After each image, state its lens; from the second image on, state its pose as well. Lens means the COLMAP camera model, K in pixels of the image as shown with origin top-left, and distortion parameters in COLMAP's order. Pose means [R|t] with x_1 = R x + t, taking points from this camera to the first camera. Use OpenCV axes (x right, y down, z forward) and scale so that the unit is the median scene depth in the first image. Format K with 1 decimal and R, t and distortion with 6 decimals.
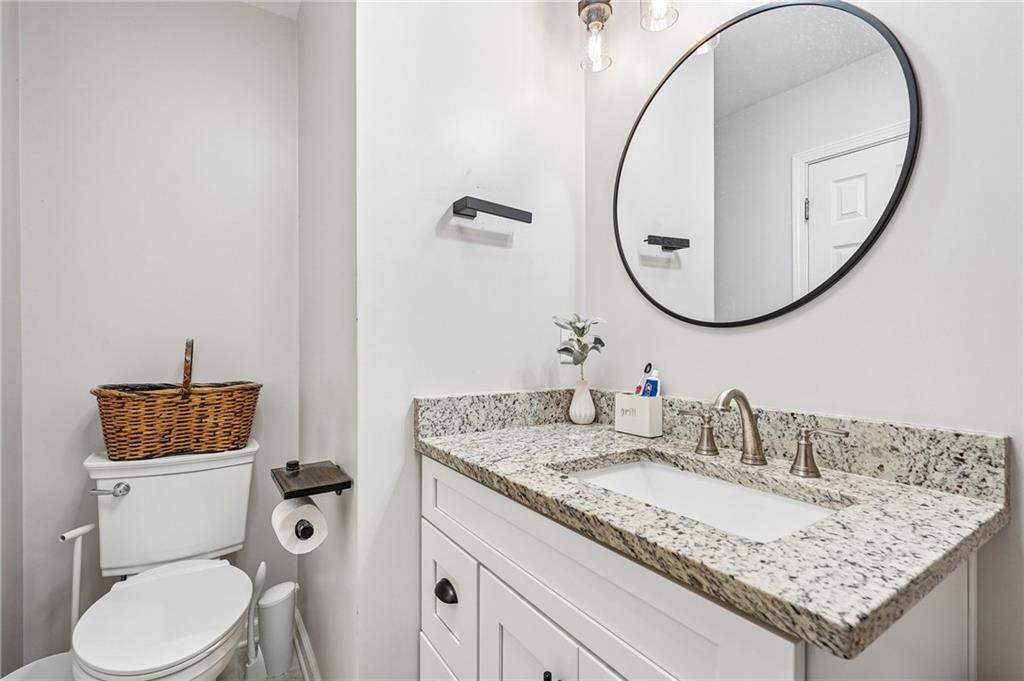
lens RADIAL K [[465.0, 0, 512.0], [0, 465.0, 345.6], [0, 0, 1]] dist [-0.011247, 0.007118]
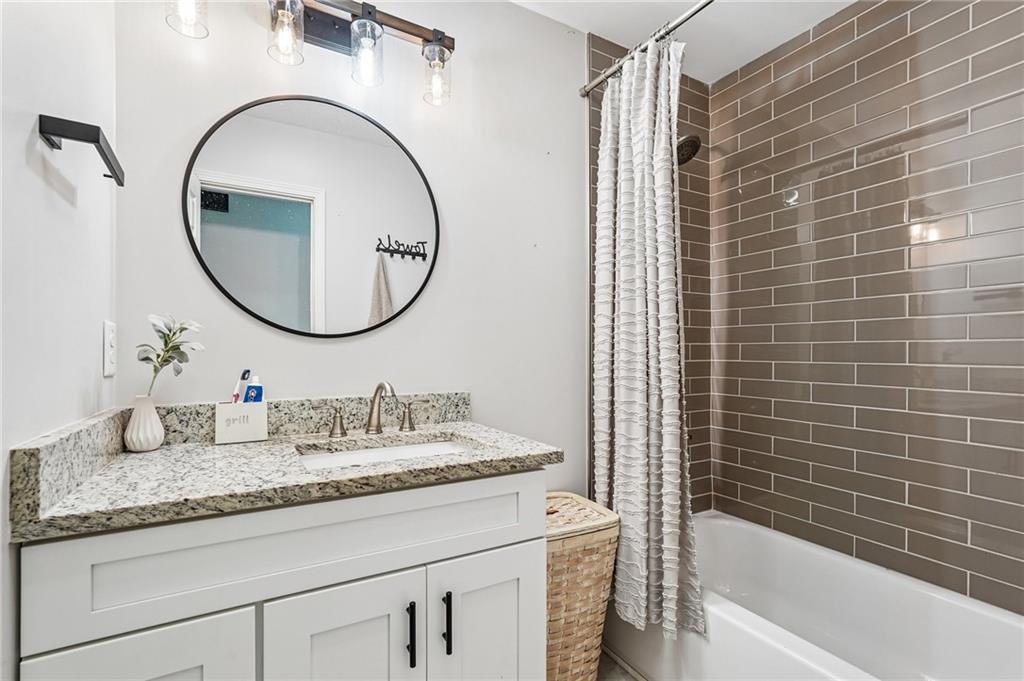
lens RADIAL K [[465.0, 0, 512.0], [0, 465.0, 345.6], [0, 0, 1]] dist [-0.011247, 0.007118]
pose [[0.067771, 0.011569, 0.997634, -0.880537], [0.003419, 0.999924, -0.011828, -0.001733], [-0.997695, 0.004213, 0.067726, 0.458773]]
